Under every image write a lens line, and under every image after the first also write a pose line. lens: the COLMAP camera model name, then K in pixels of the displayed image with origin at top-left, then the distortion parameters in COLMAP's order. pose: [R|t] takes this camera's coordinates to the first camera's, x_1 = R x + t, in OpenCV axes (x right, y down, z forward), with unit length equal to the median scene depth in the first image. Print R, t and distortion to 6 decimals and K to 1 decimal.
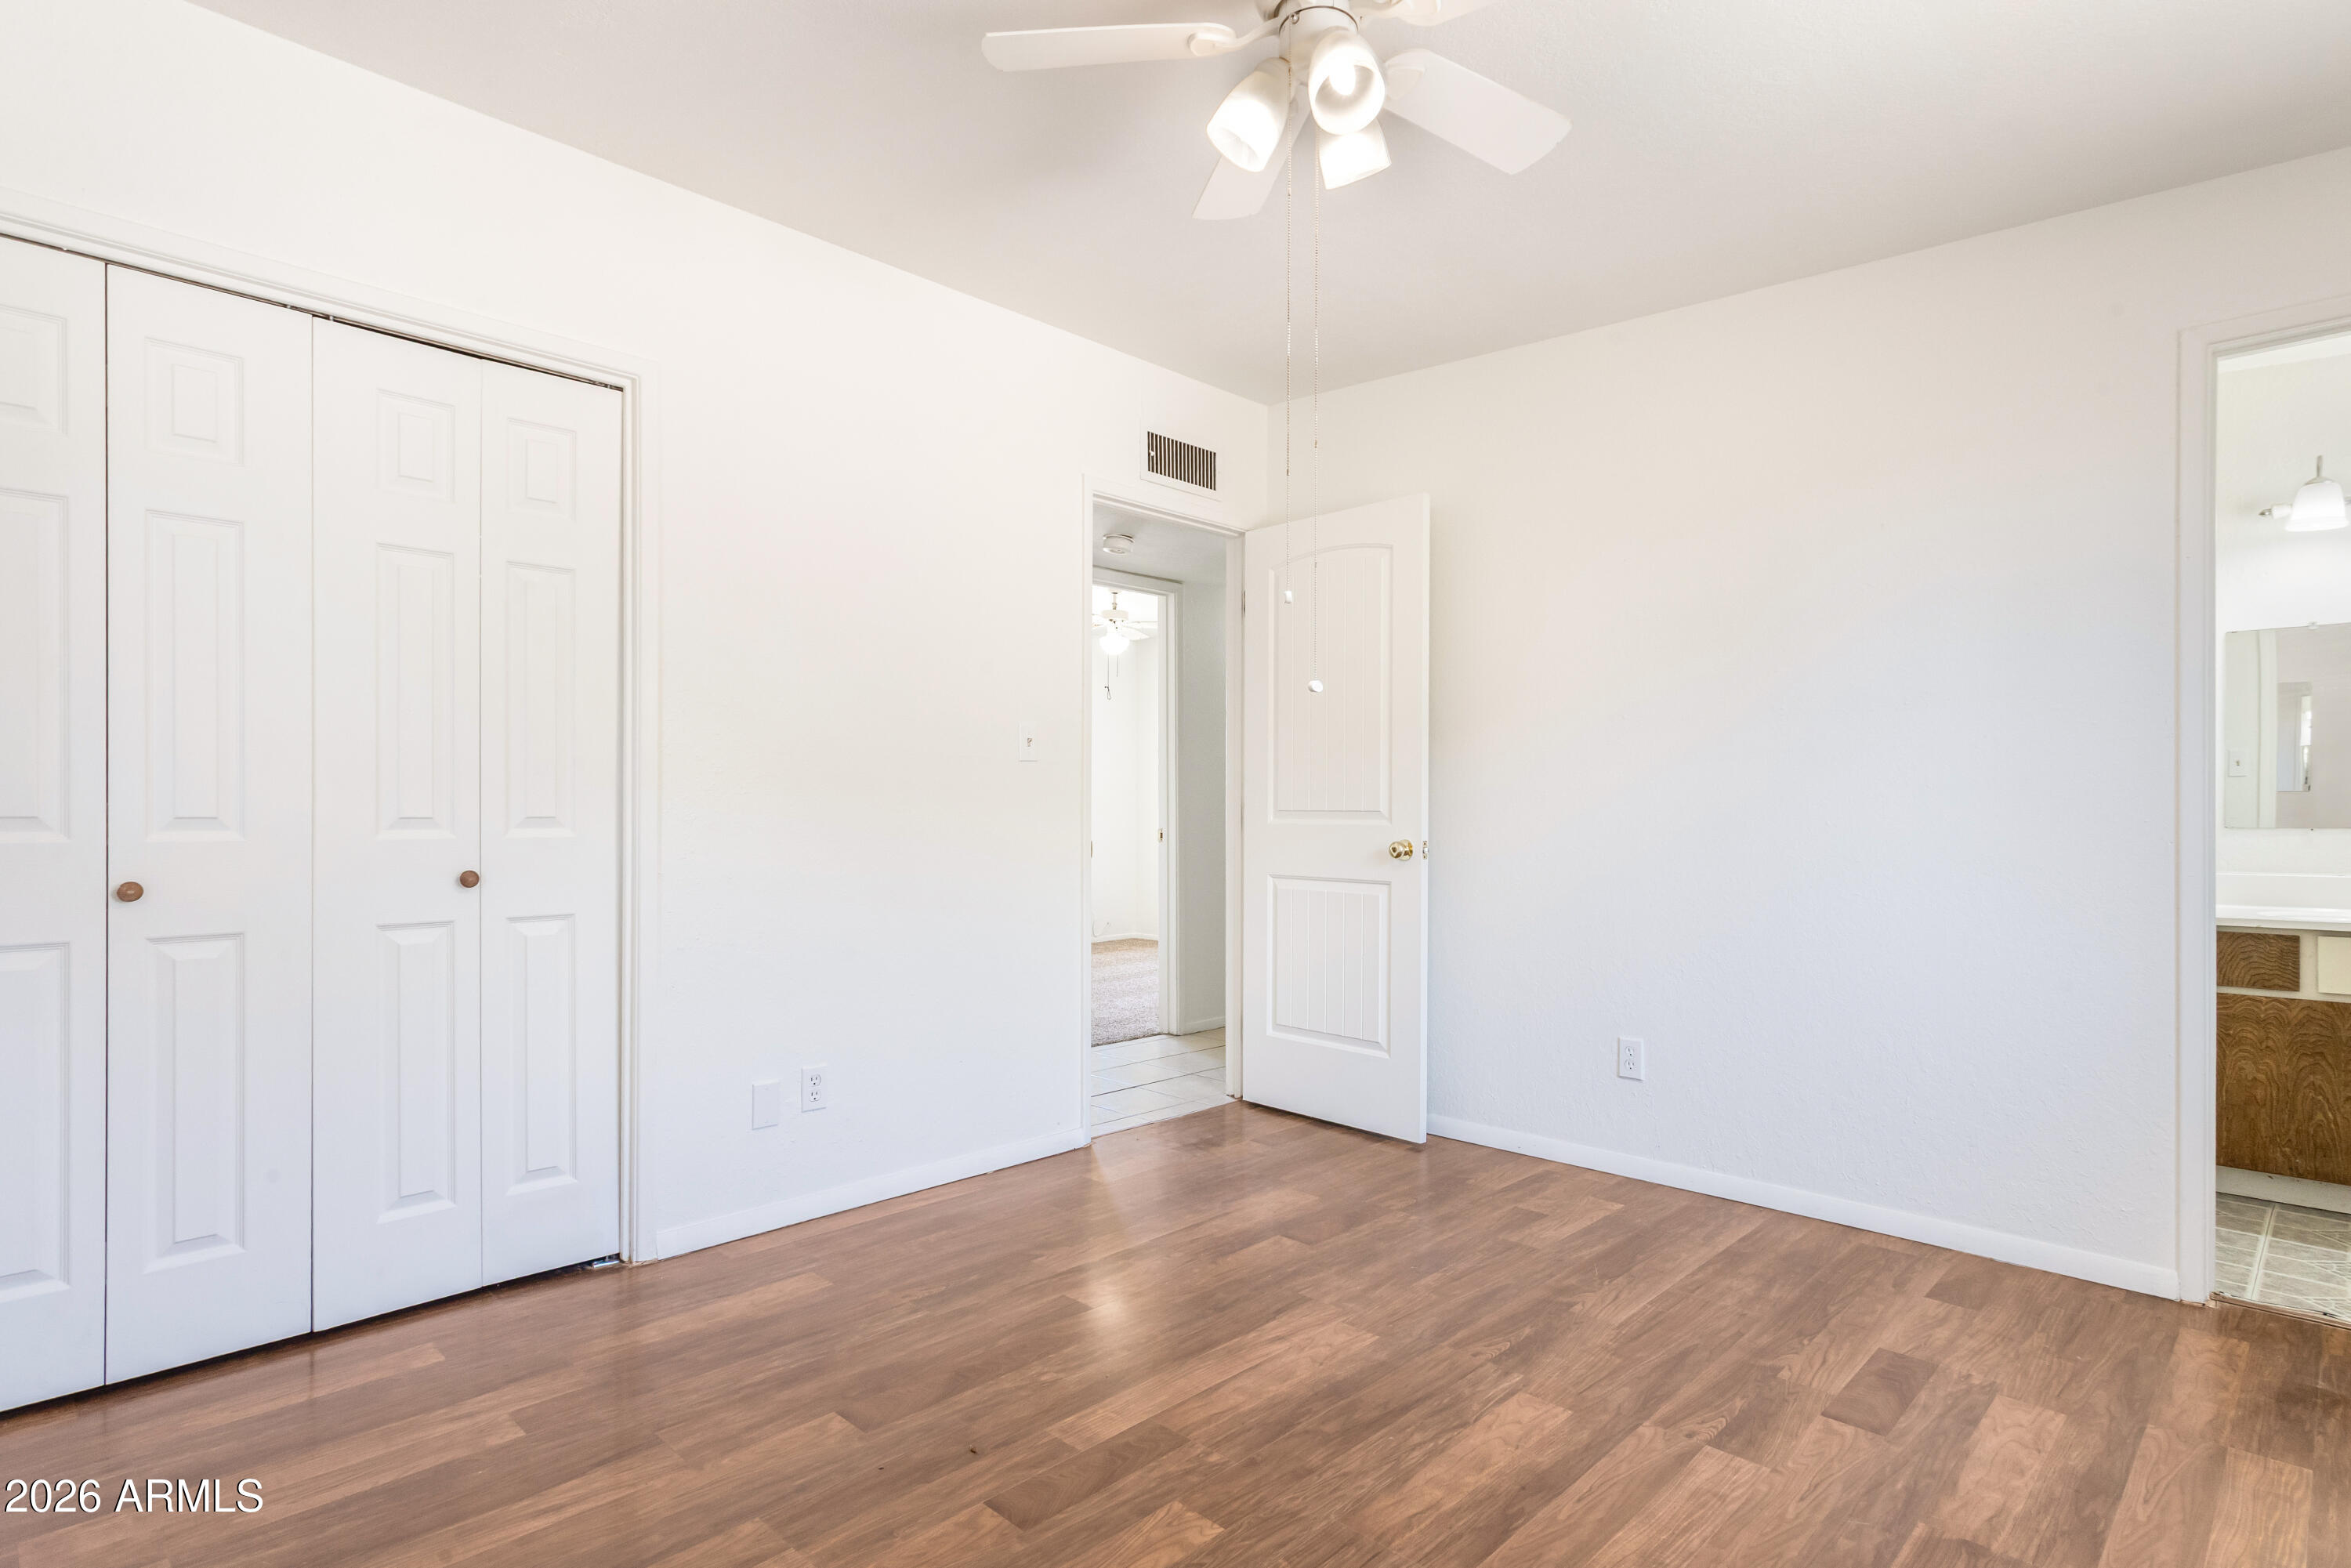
lens RADIAL K [[1130.0, 0, 1171.1], [0, 1130.0, 798.0], [0, 0, 1]] dist [0.007820, 0.000692]
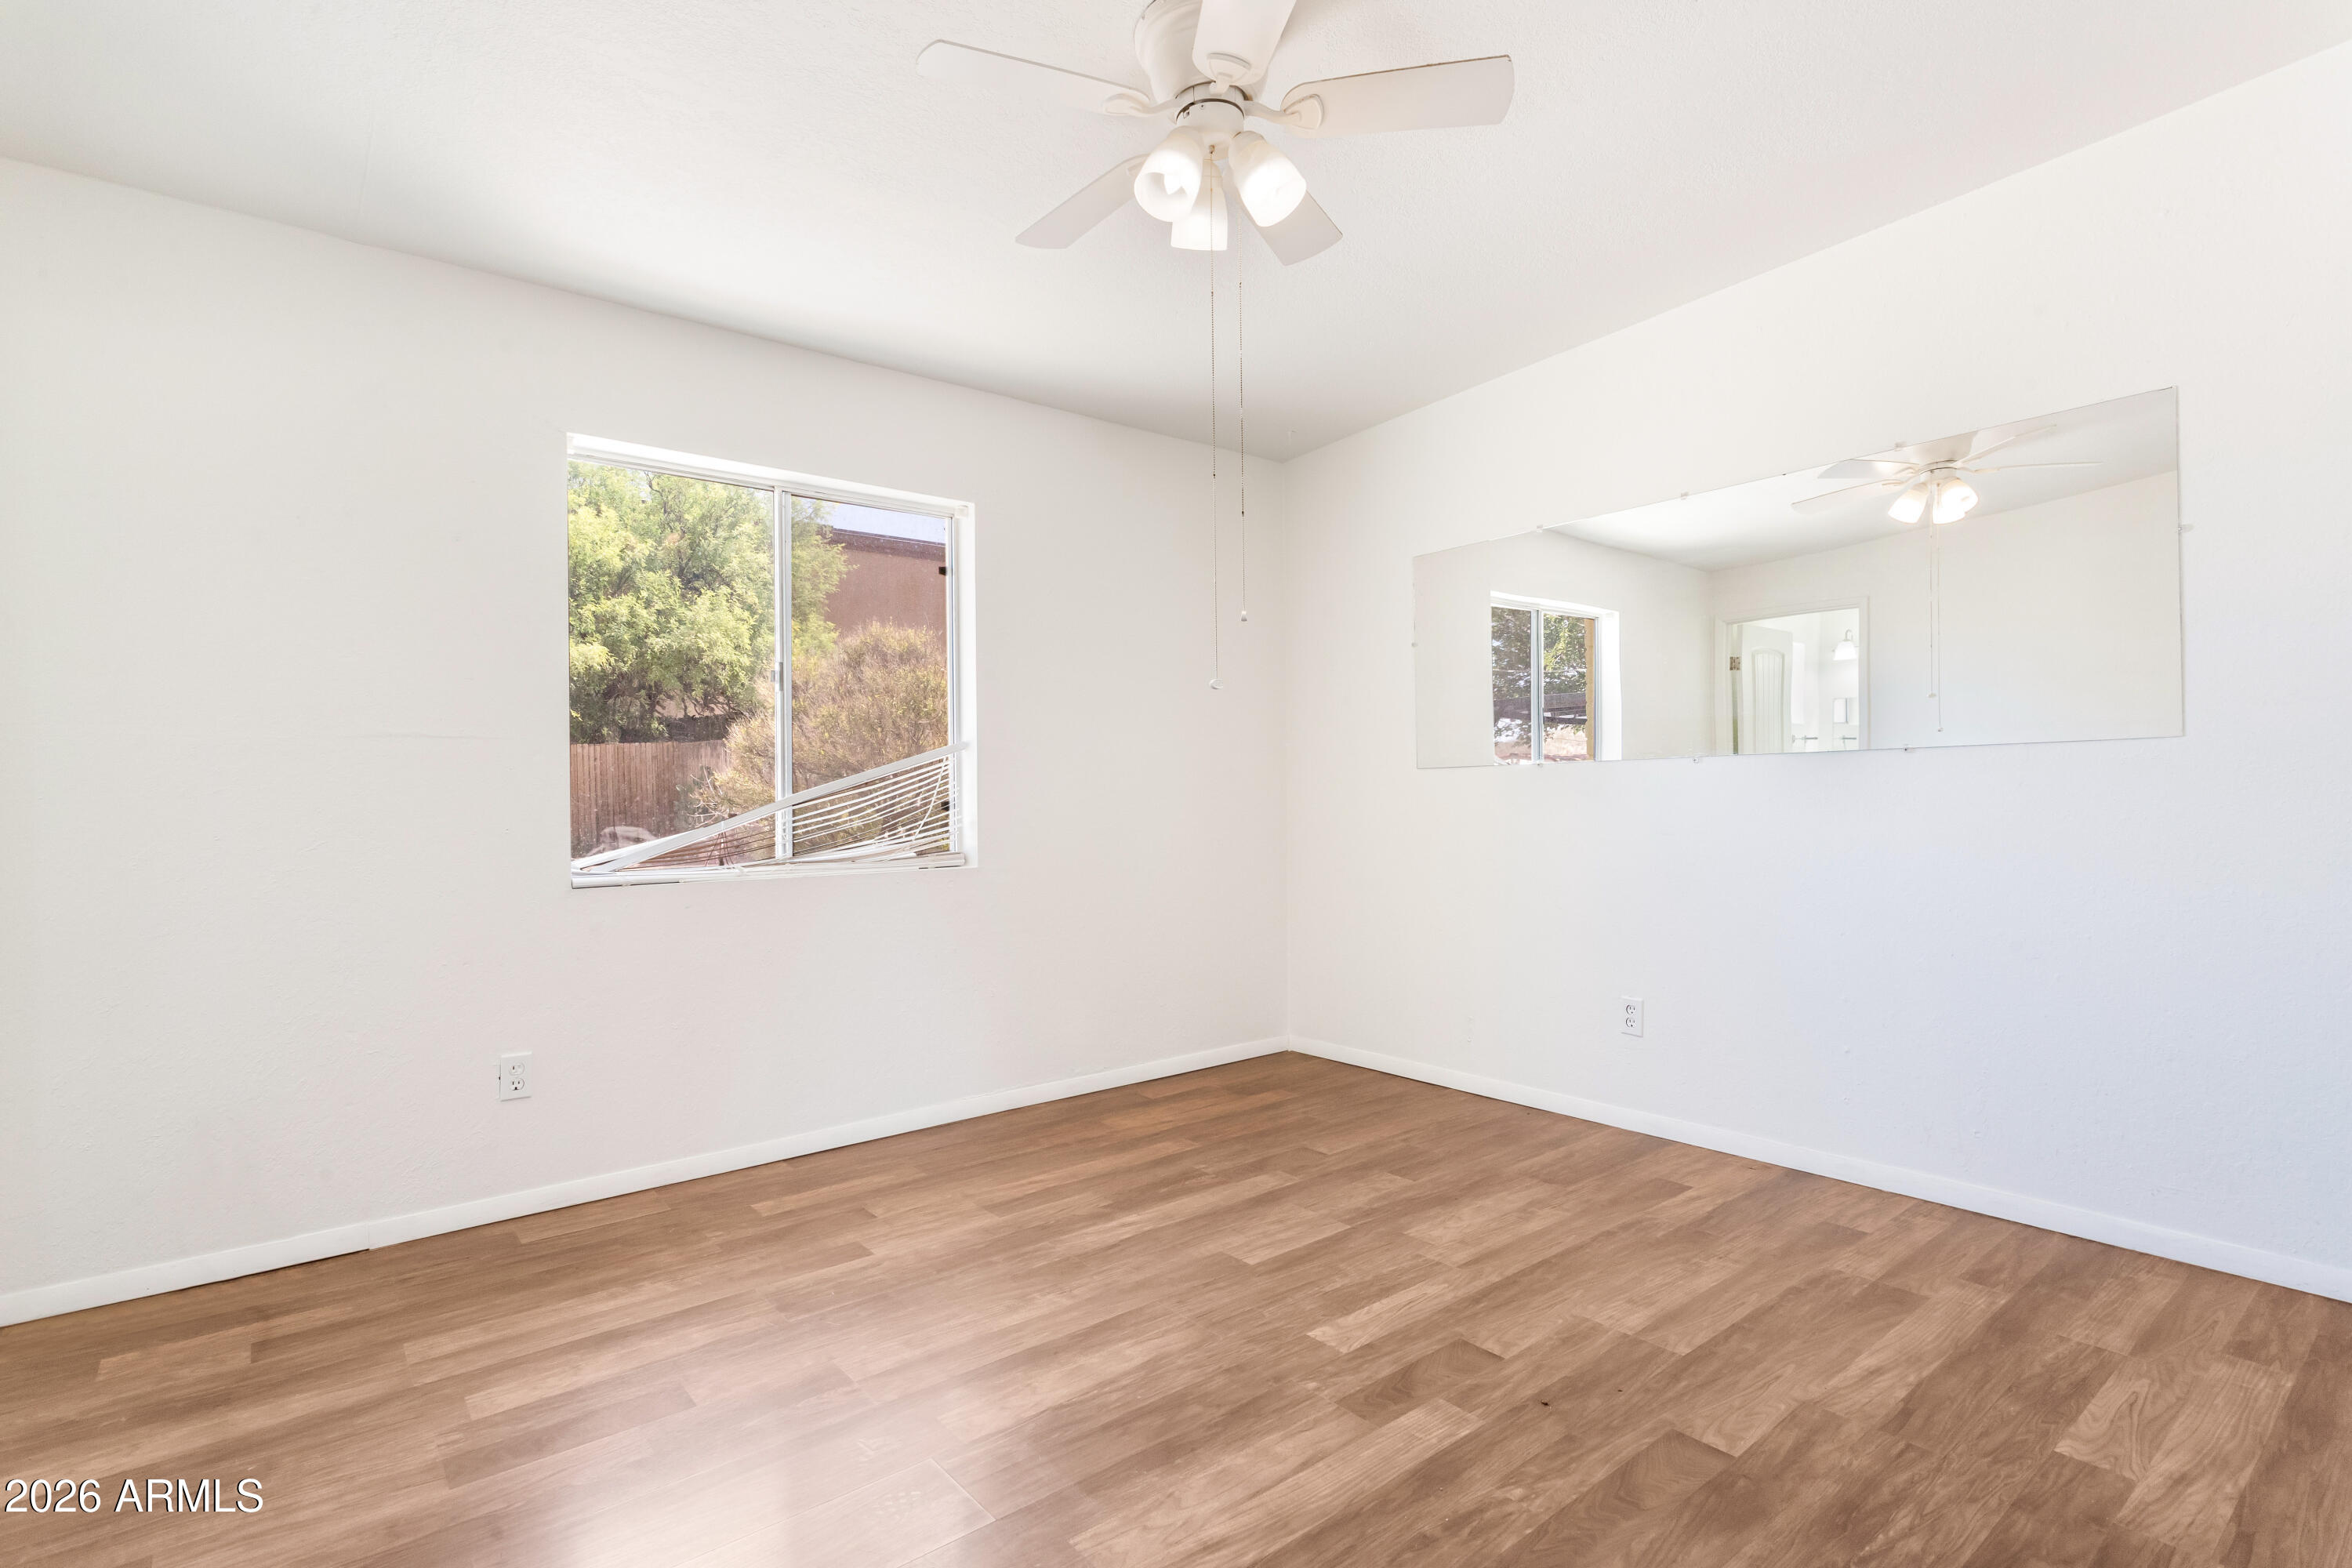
lens RADIAL K [[1130.6, 0, 1181.1], [0, 1130.6, 787.2], [0, 0, 1]] dist [0.007820, 0.000692]
pose [[-0.994870, 0.011731, 0.100479, 0.045713], [0.011033, 0.999911, -0.007502, 0.014295], [-0.100558, -0.006355, -0.994911, 2.052432]]
